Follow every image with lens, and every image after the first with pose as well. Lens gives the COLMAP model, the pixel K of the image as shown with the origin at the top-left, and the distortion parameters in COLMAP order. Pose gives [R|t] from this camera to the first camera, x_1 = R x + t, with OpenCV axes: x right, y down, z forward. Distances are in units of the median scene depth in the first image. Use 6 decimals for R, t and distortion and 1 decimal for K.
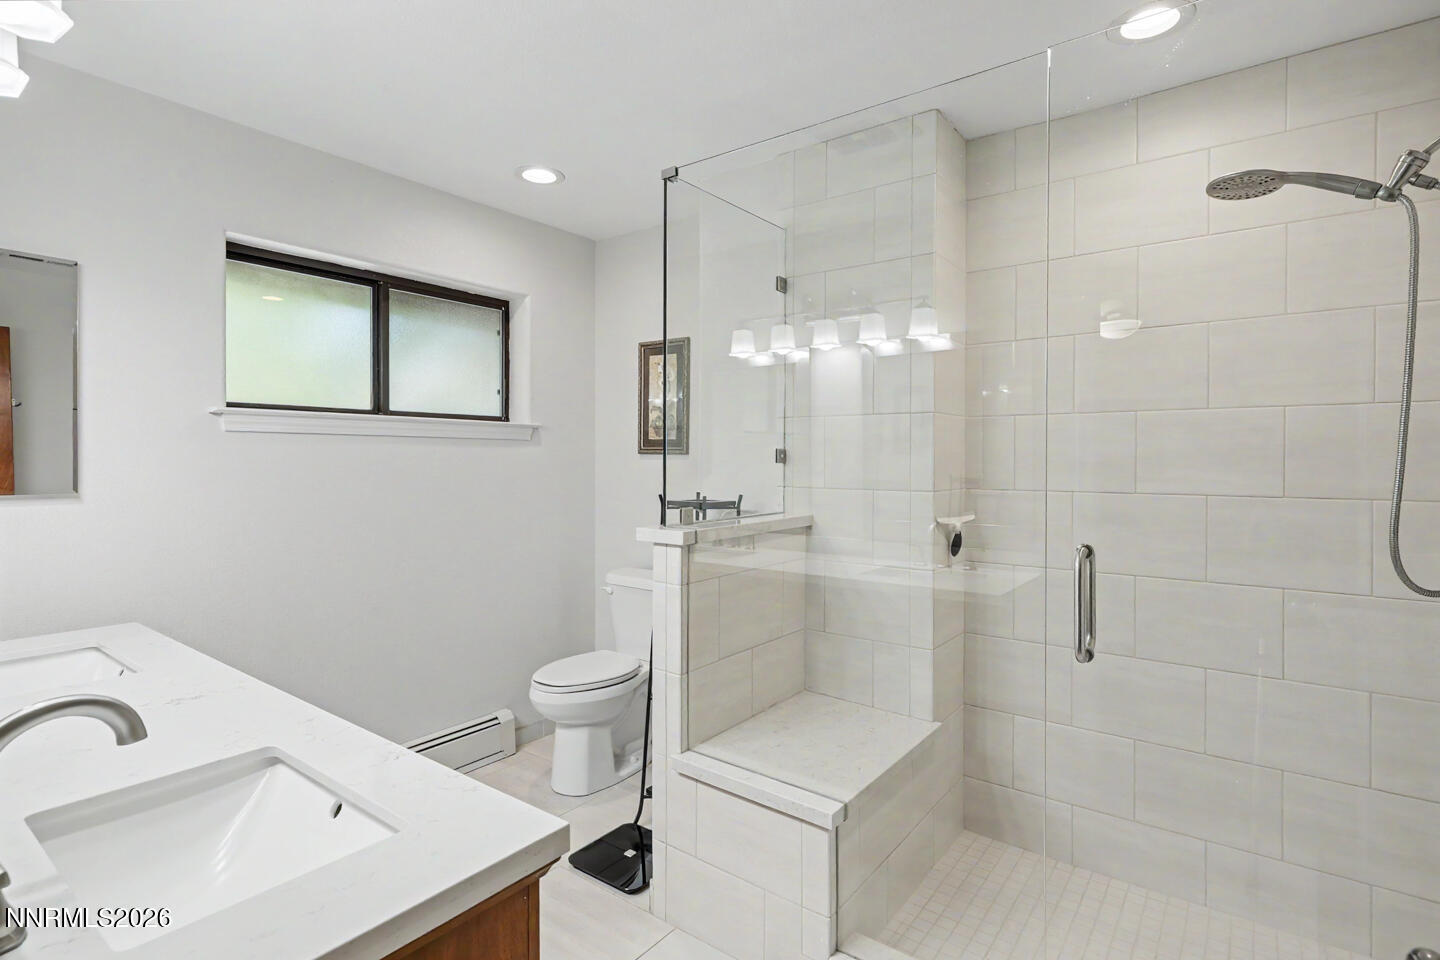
lens RADIAL K [[713.9, 0, 722.9], [0, 713.9, 466.1], [0, 0, 1]] dist [-0.002472, 0.000937]
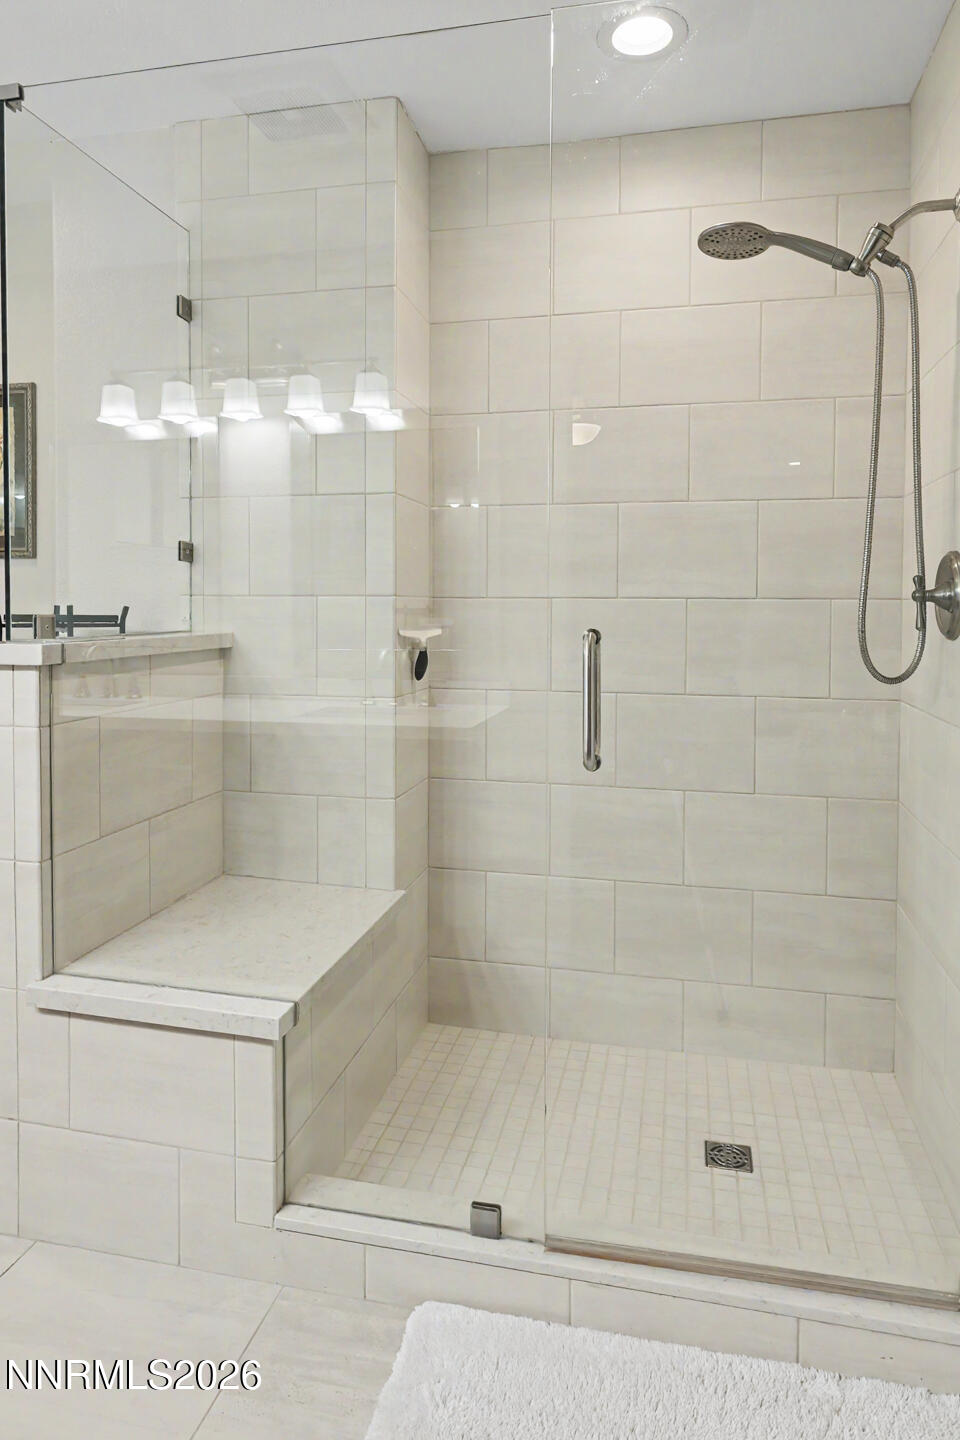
lens RADIAL K [[907.6, 0, 483.9], [0, 907.6, 638.1], [0, 0, 1]] dist [0.000014, 0.002084]
pose [[0.910717, -0.013270, 0.412817, -0.025255], [0.003338, 0.999688, 0.024771, 0.056126], [-0.413017, -0.021181, 0.910477, 0.056013]]
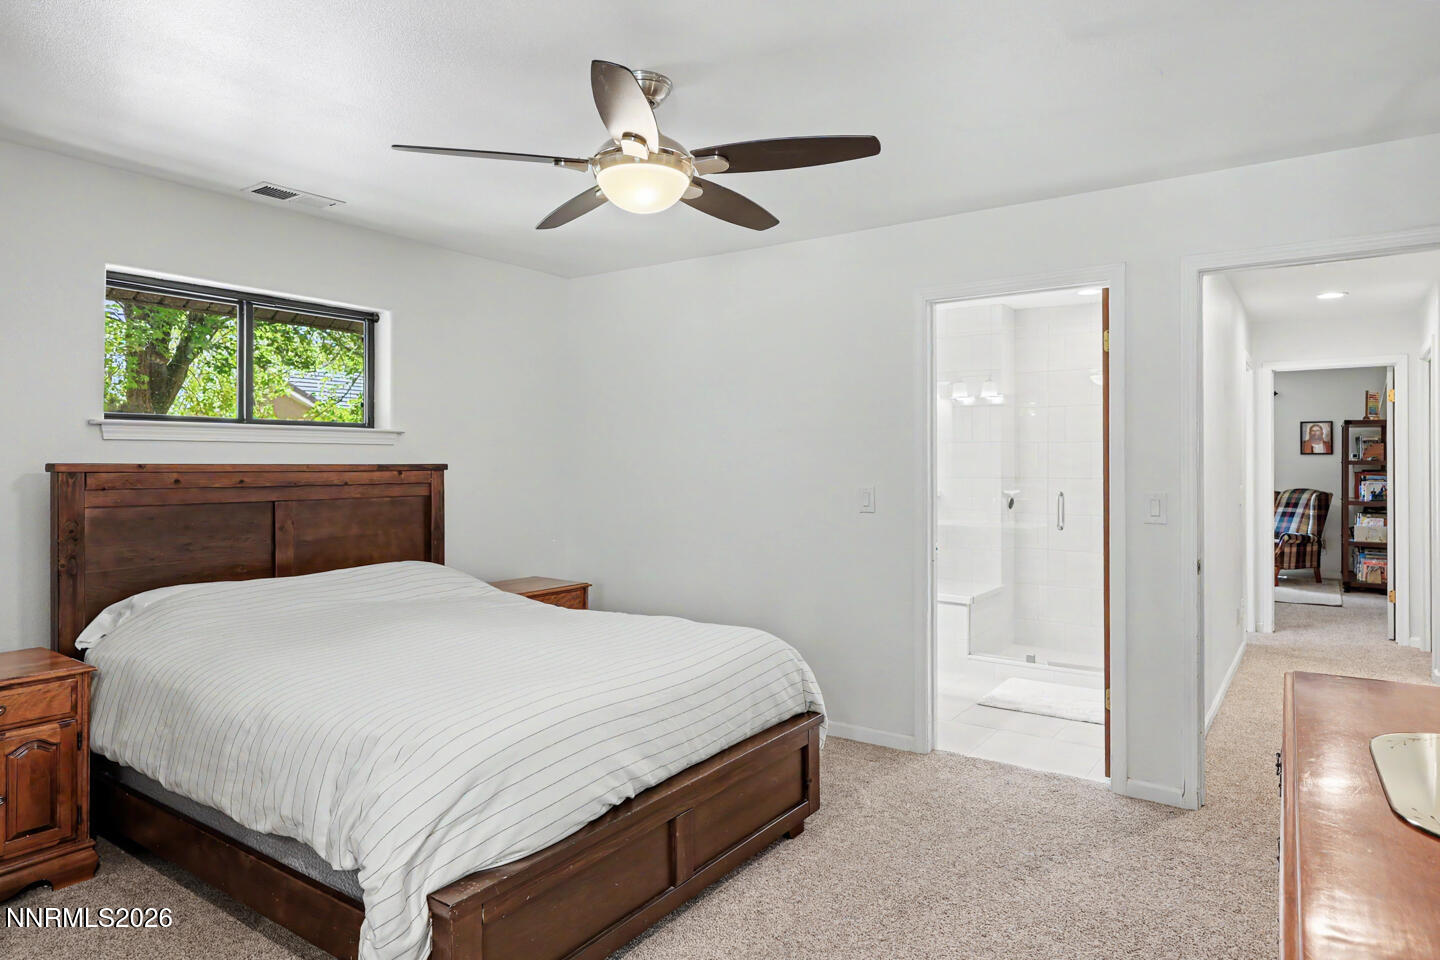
lens RADIAL K [[907.6, 0, 729.4], [0, 907.6, 480.0], [0, 0, 1]] dist [0.000014, 0.002084]
pose [[0.998634, -0.011409, 0.050985, -0.651335], [0.011373, 0.999935, 0.000992, 0.027113], [-0.050993, -0.000411, 0.998699, -1.661823]]
